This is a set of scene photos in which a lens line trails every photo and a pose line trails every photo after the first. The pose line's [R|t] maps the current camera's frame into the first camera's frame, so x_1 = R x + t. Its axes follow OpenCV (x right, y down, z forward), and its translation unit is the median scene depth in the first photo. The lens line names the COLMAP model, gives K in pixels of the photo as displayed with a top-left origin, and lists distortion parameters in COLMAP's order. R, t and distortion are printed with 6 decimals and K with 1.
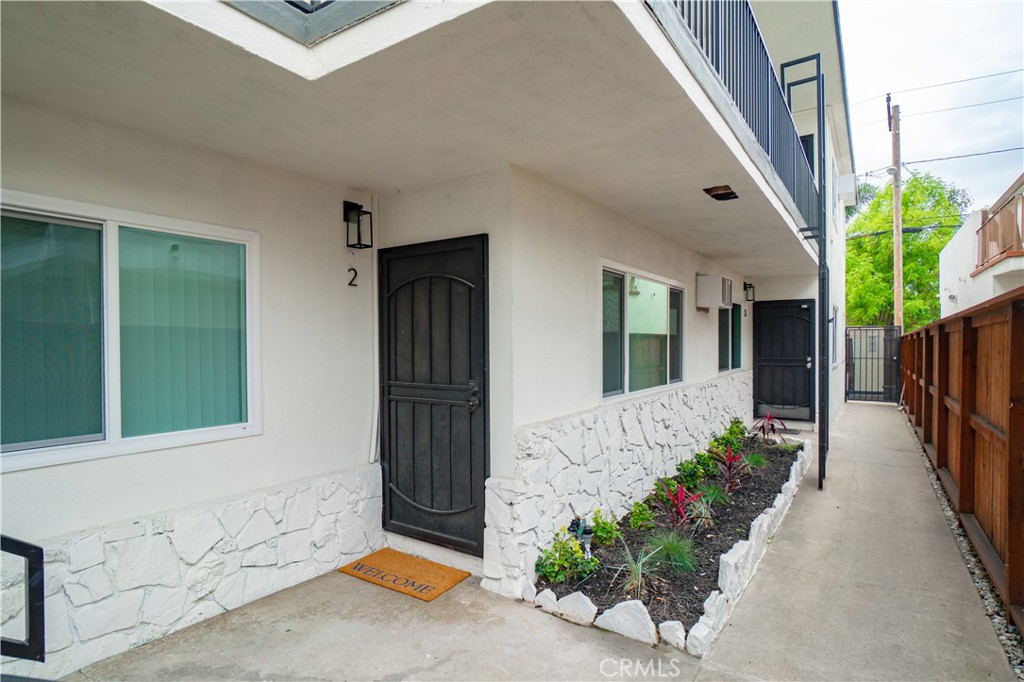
lens RADIAL K [[529.3, 0, 512.0], [0, 529.3, 341.0], [0, 0, 1]] dist [-0.041354, 0.000176]
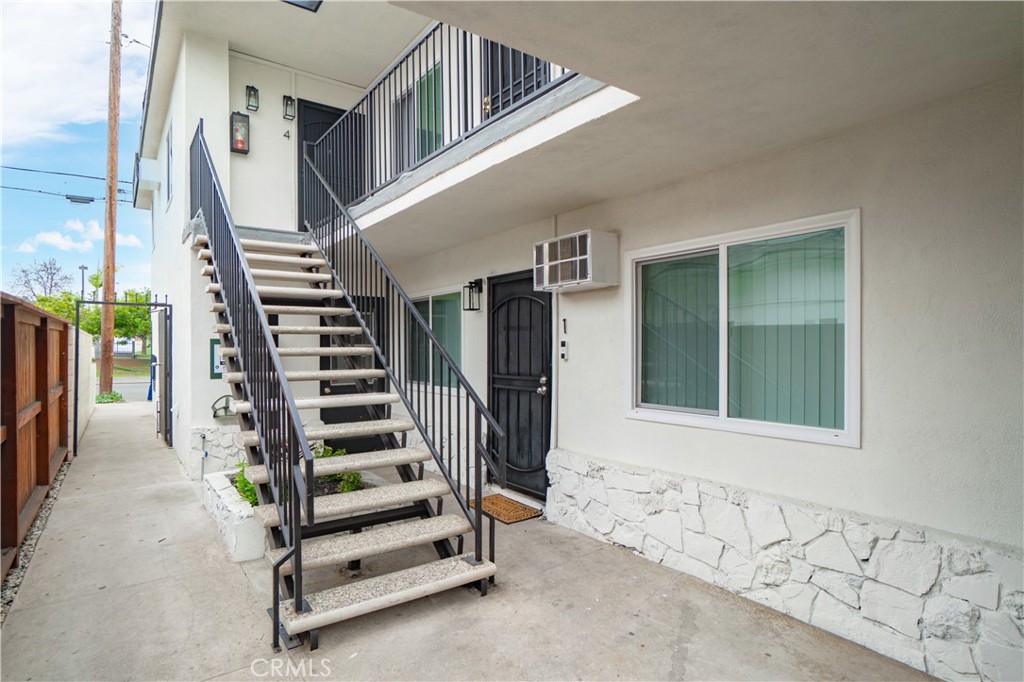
lens RADIAL K [[558.3, 0, 512.0], [0, 558.3, 341.0], [0, 0, 1]] dist [0.000256, 0.000016]
pose [[-0.343070, 0.005307, -0.939295, 0.637288], [0.017611, 0.999845, -0.000784, -0.004040], [0.939145, -0.016811, -0.343110, 0.908099]]
